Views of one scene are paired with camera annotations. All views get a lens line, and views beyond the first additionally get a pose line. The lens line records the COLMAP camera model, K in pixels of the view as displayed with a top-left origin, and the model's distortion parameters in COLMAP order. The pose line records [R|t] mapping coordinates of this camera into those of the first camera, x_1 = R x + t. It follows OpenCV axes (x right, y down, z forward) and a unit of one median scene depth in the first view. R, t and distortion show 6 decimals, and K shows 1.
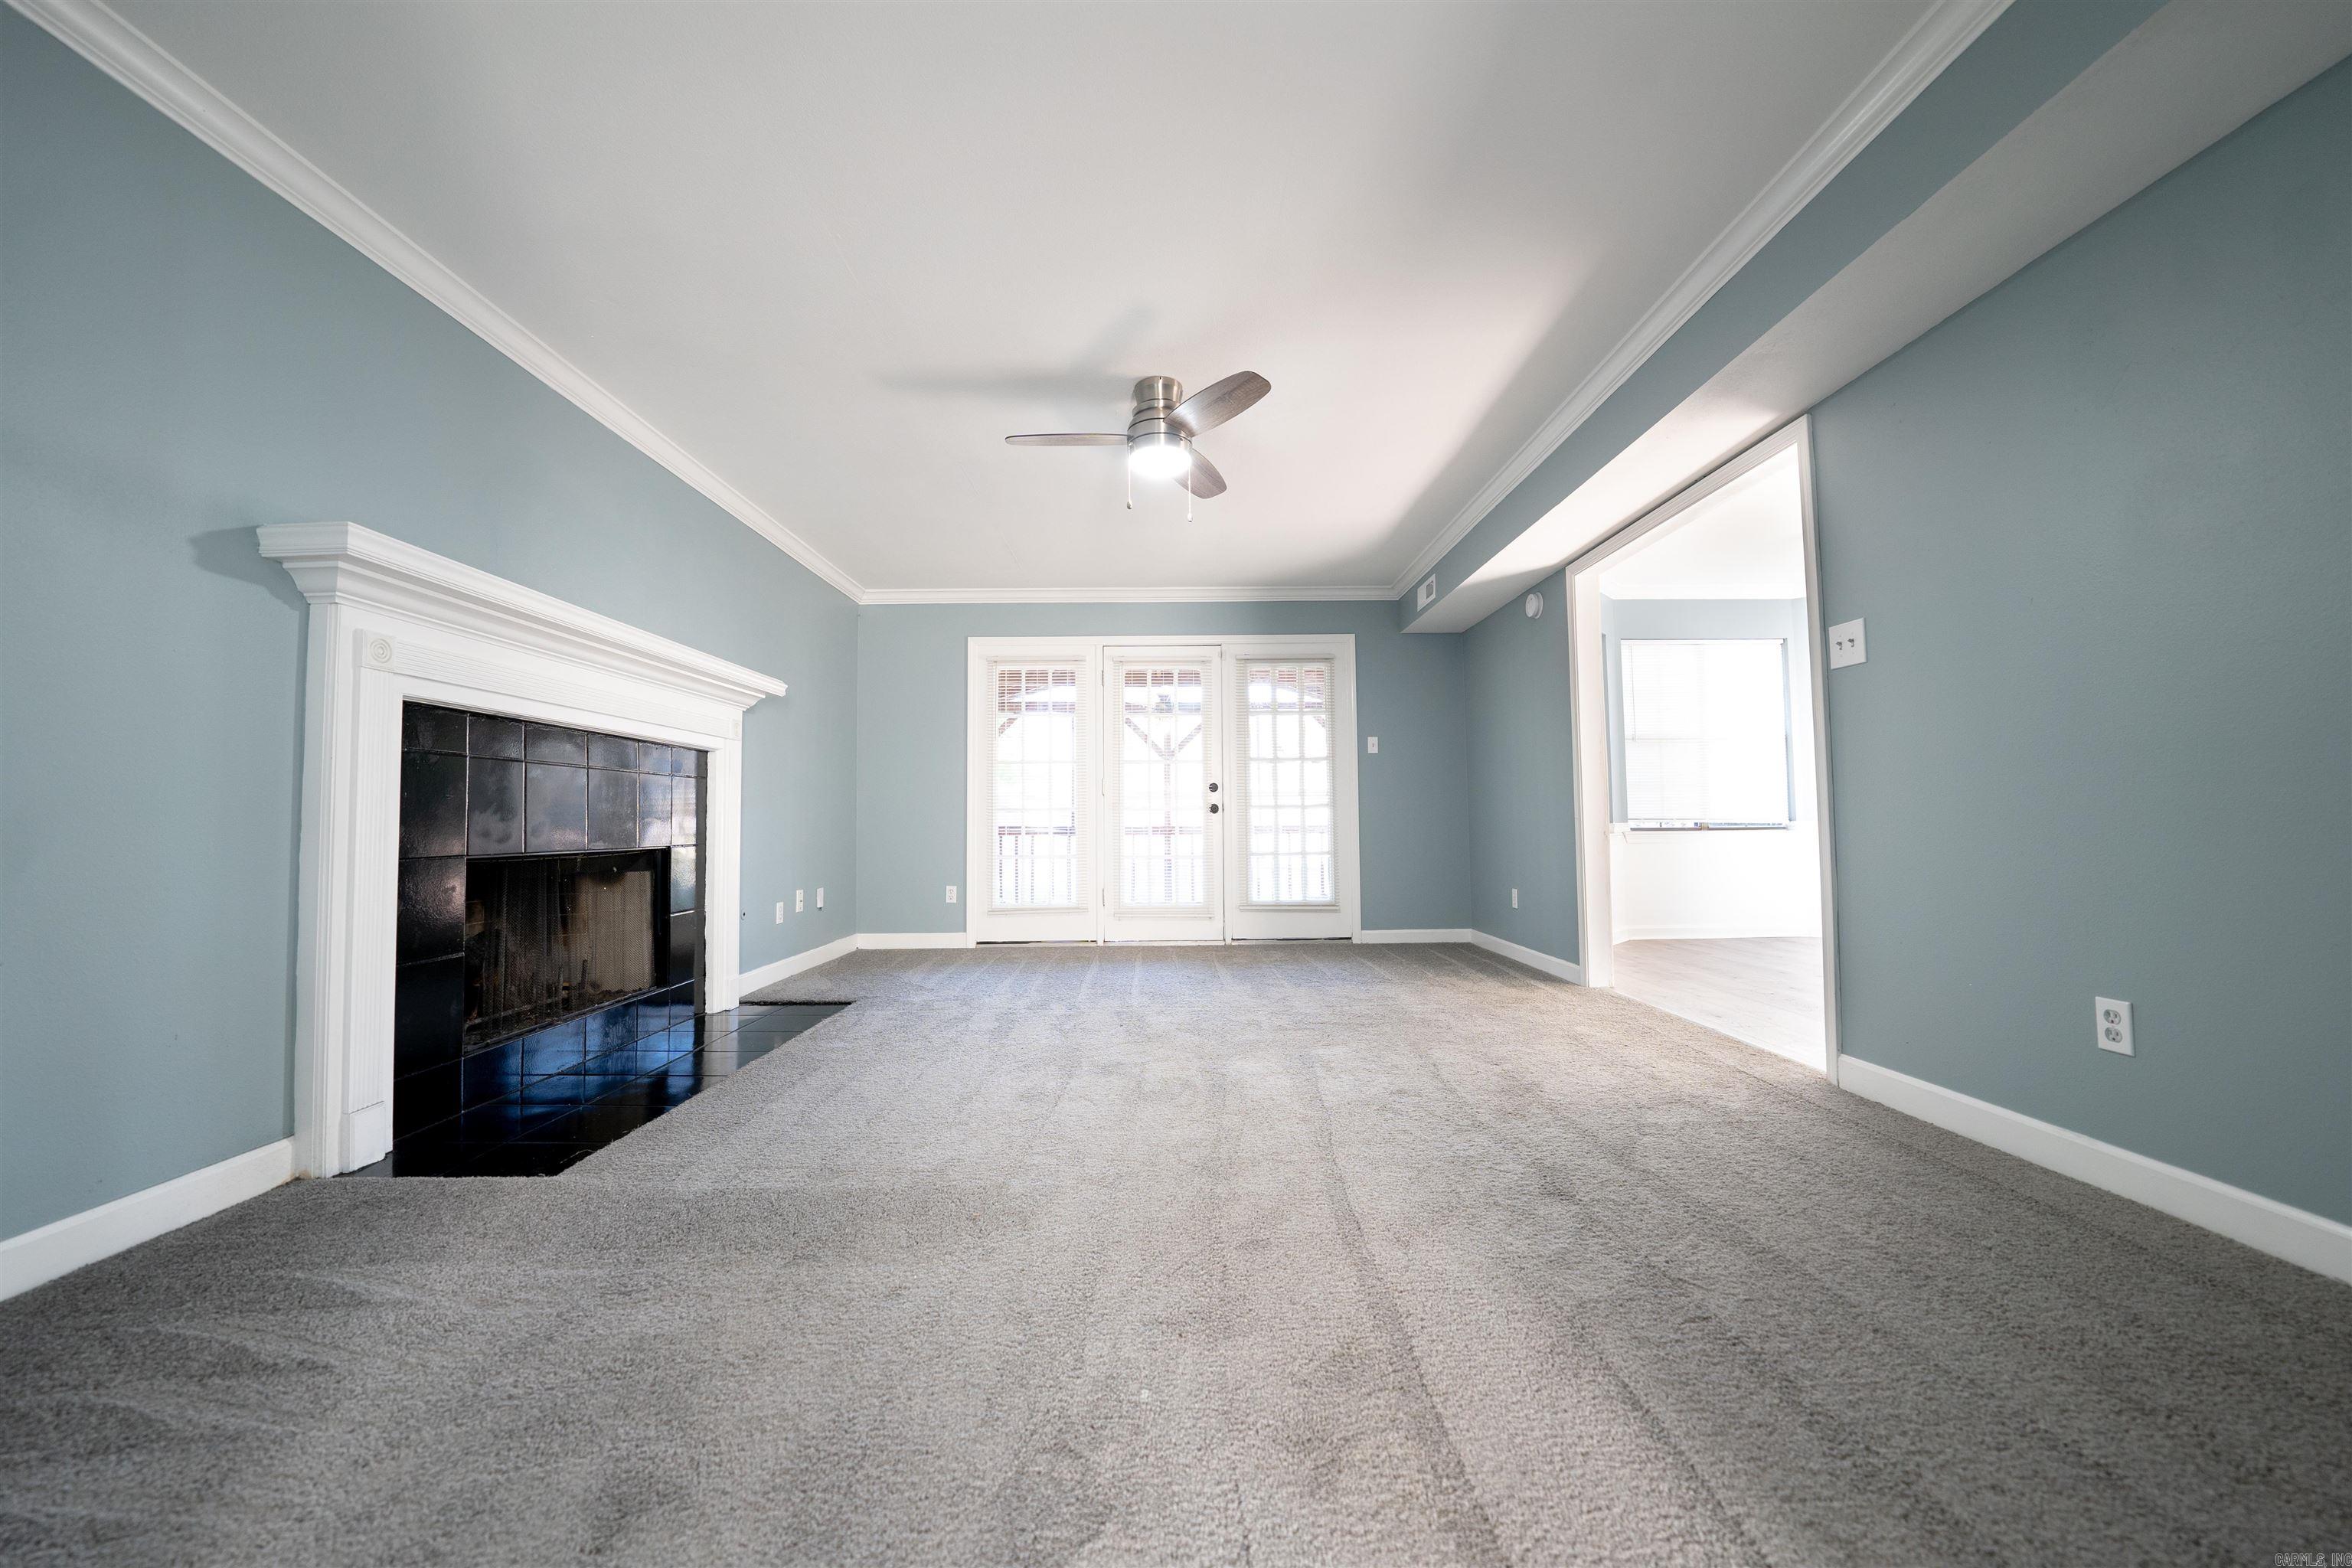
lens RADIAL K [[827.6, 0, 1176.0], [0, 827.6, 784.0], [0, 0, 1]] dist [-0.000013, 0.000061]
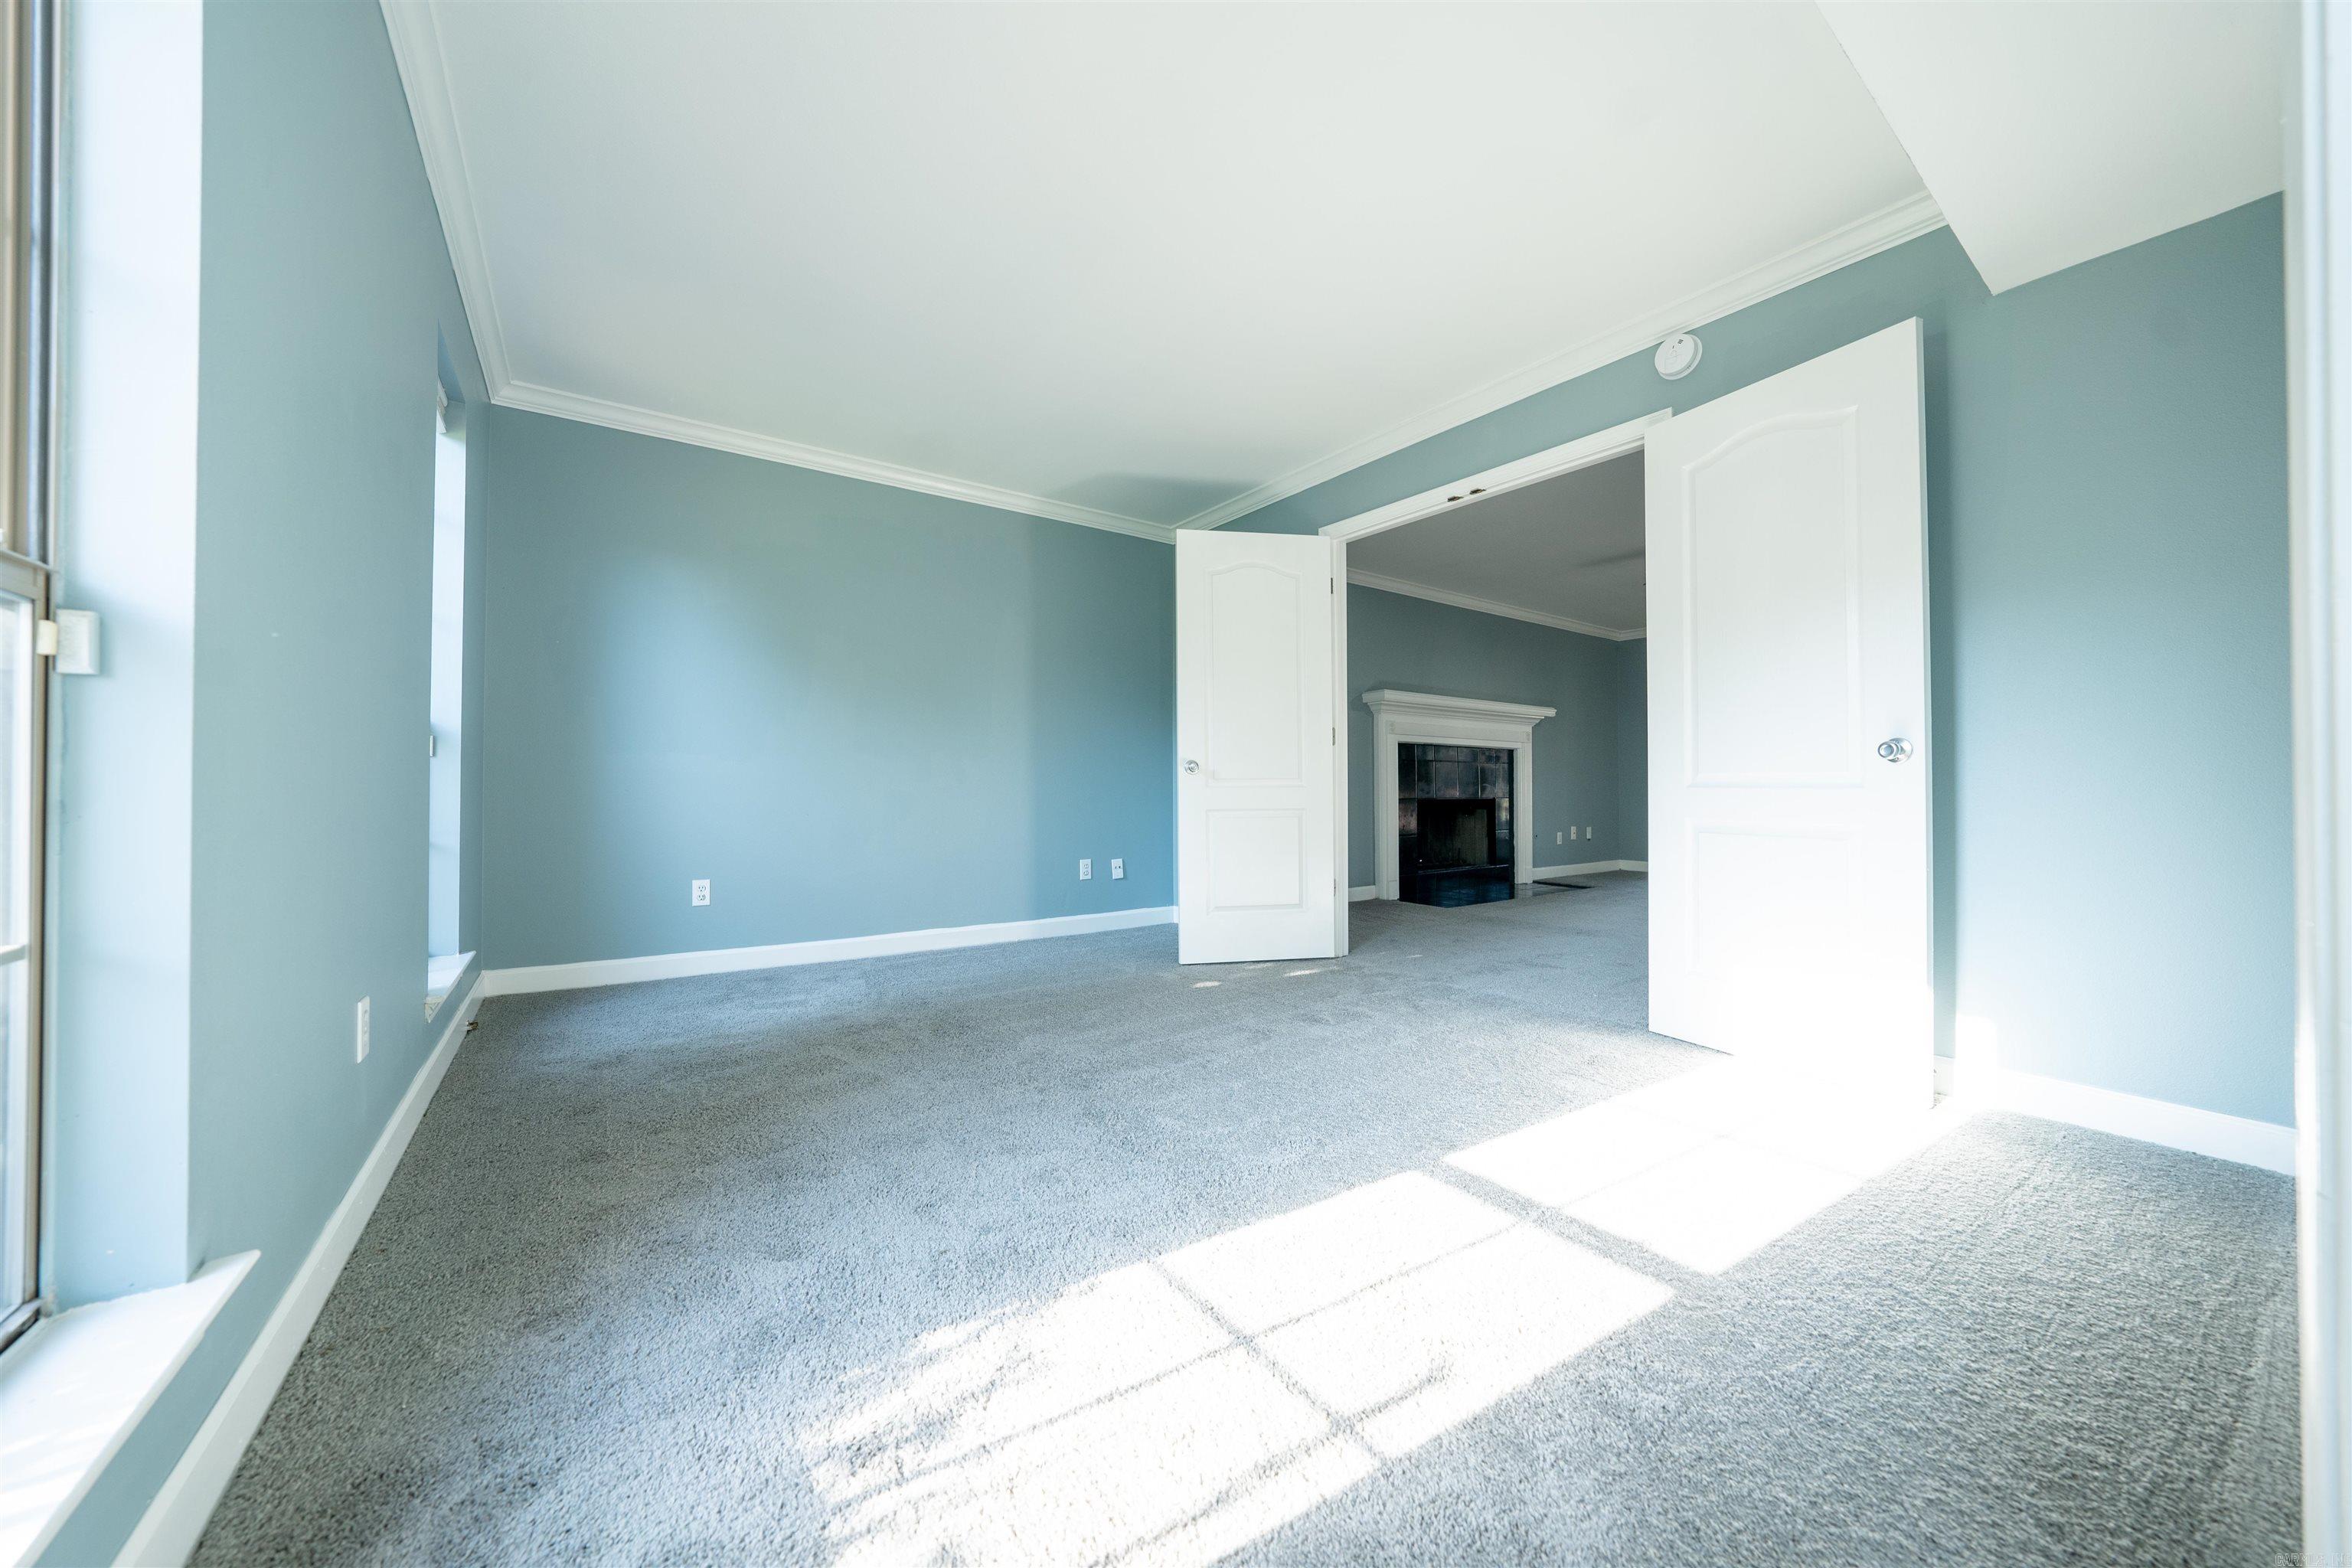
lens RADIAL K [[827.6, 0, 1176.0], [0, 827.6, 784.0], [0, 0, 1]] dist [-0.000013, 0.000061]
pose [[0.544527, 0.008469, -0.838701, 0.663896], [0.034699, 0.998865, 0.032615, -0.053794], [0.838025, -0.046862, 0.543615, -0.758106]]
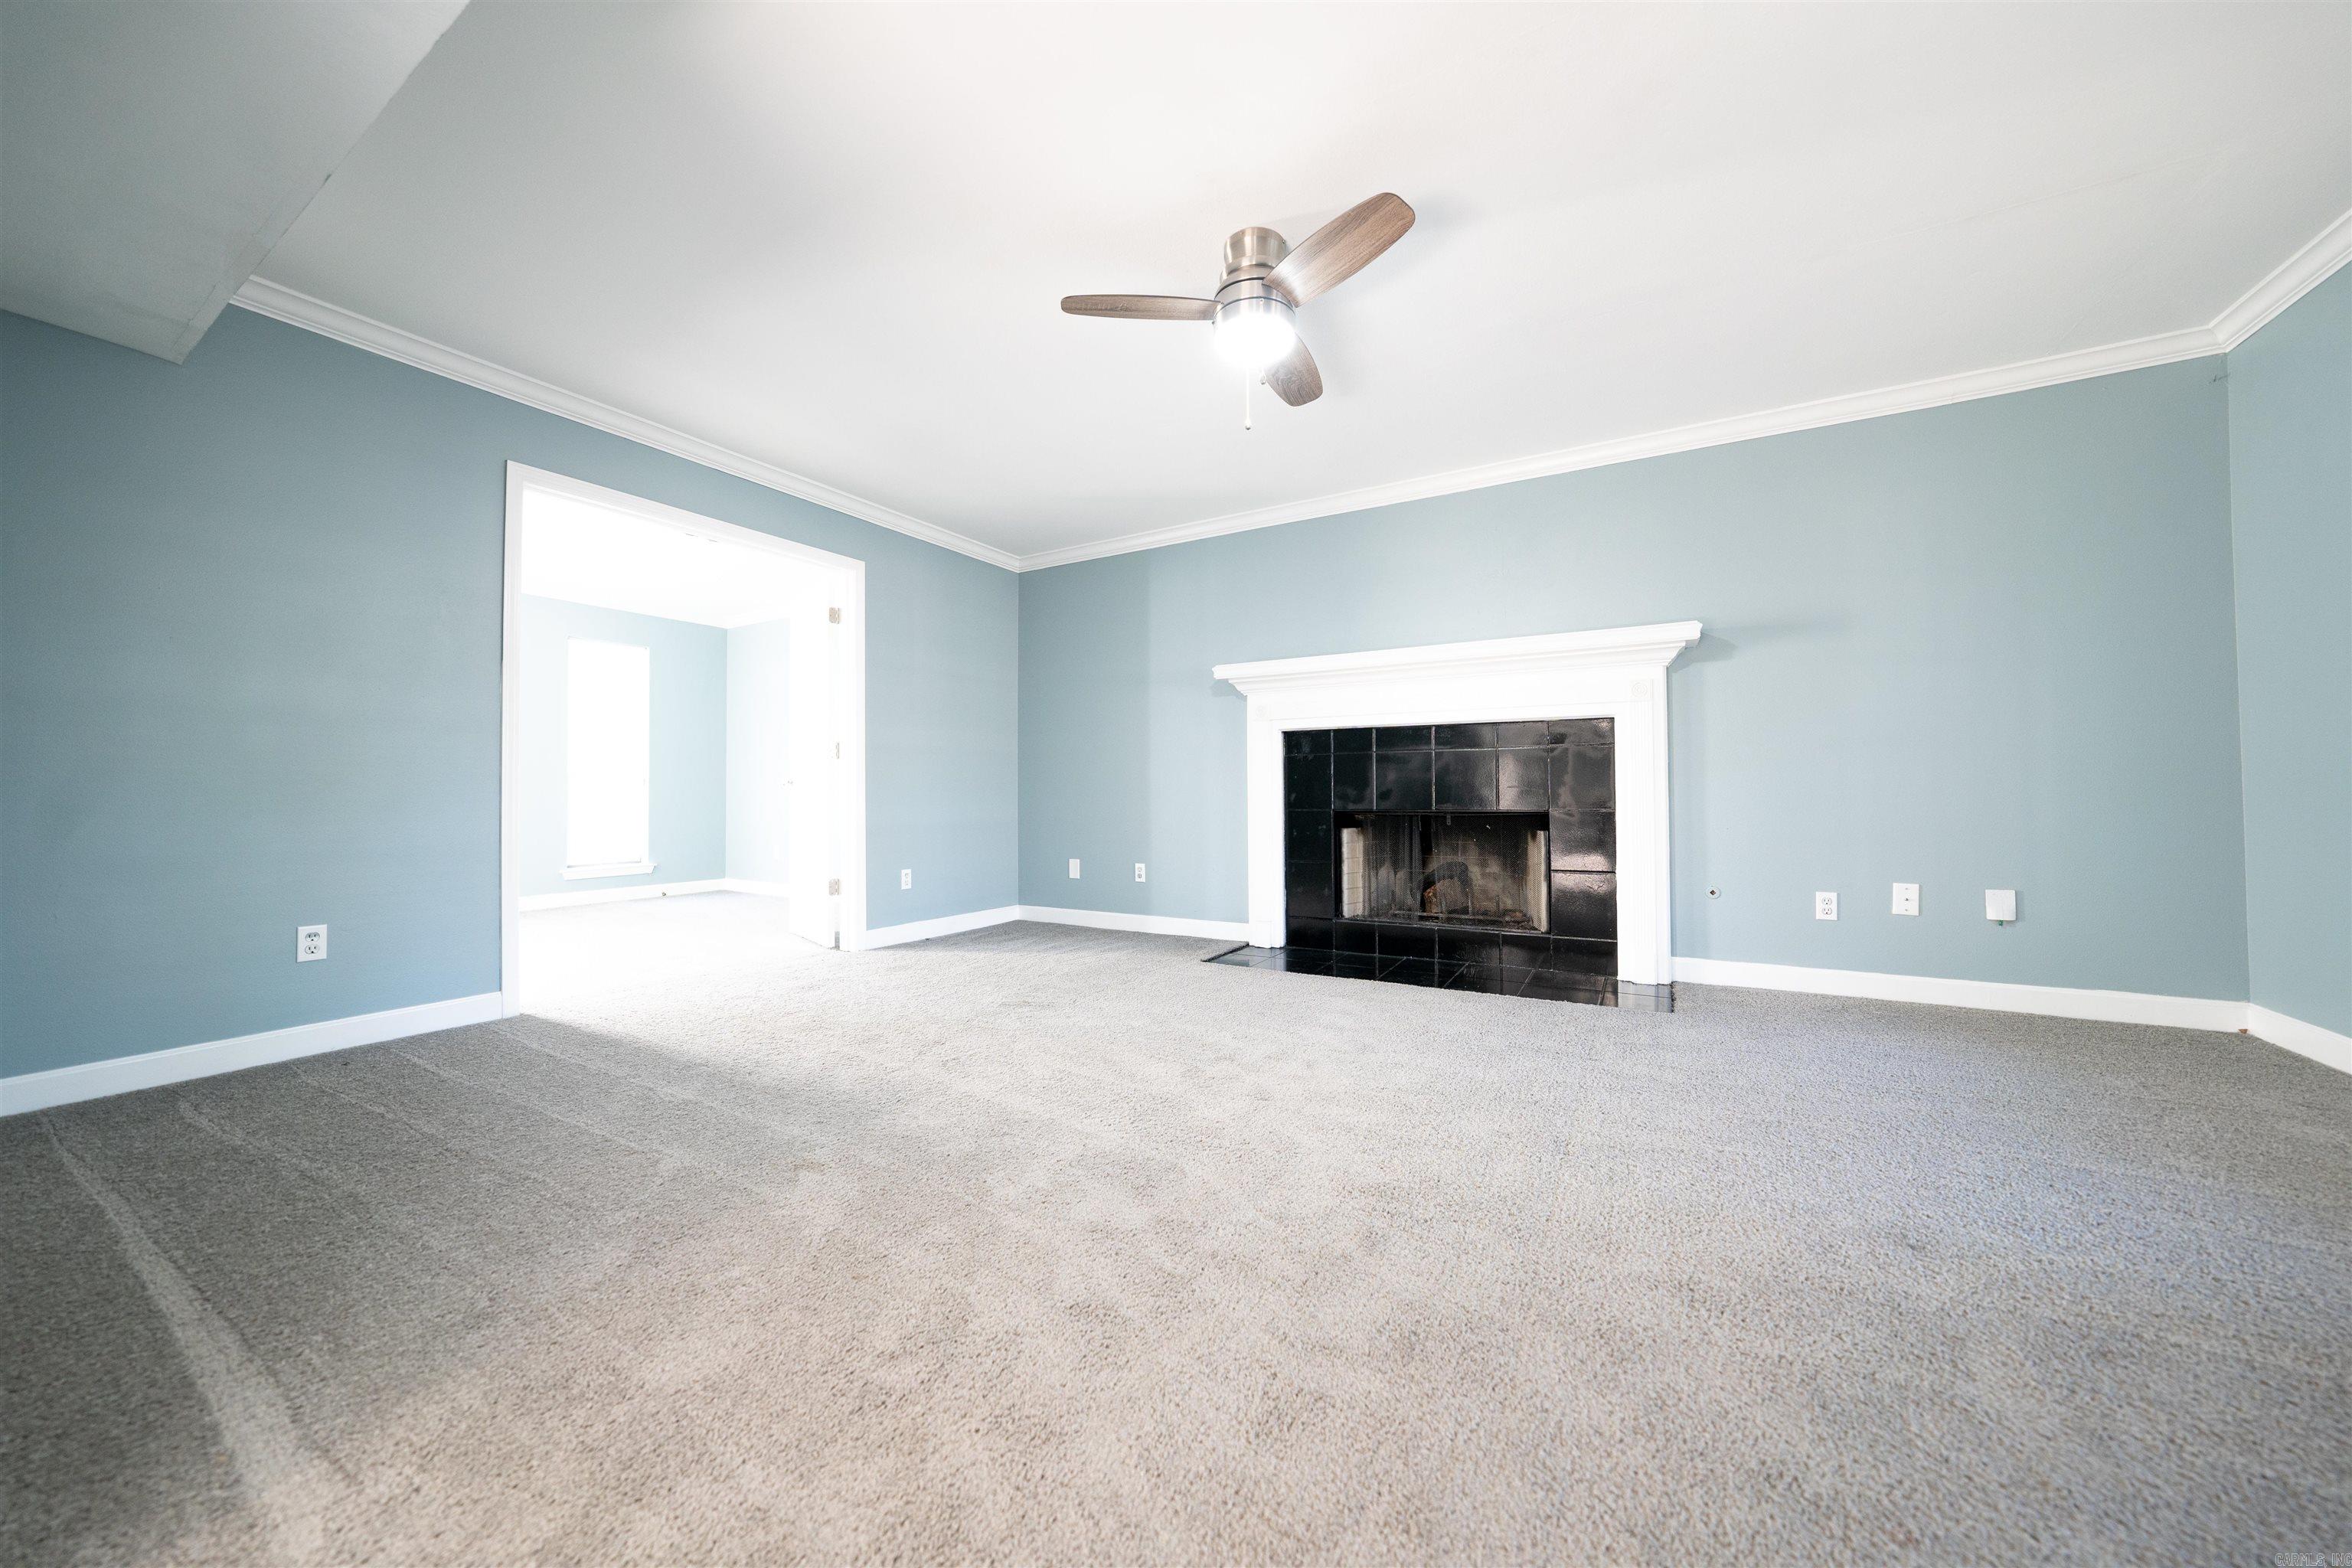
lens RADIAL K [[827.6, 0, 1176.0], [0, 827.6, 784.0], [0, 0, 1]] dist [-0.000013, 0.000061]
pose [[-0.527919, 0.022077, -0.849008, 0.594447], [0.063849, 0.997865, -0.013755, 0.019167], [0.846891, -0.061469, -0.528202, 1.133554]]
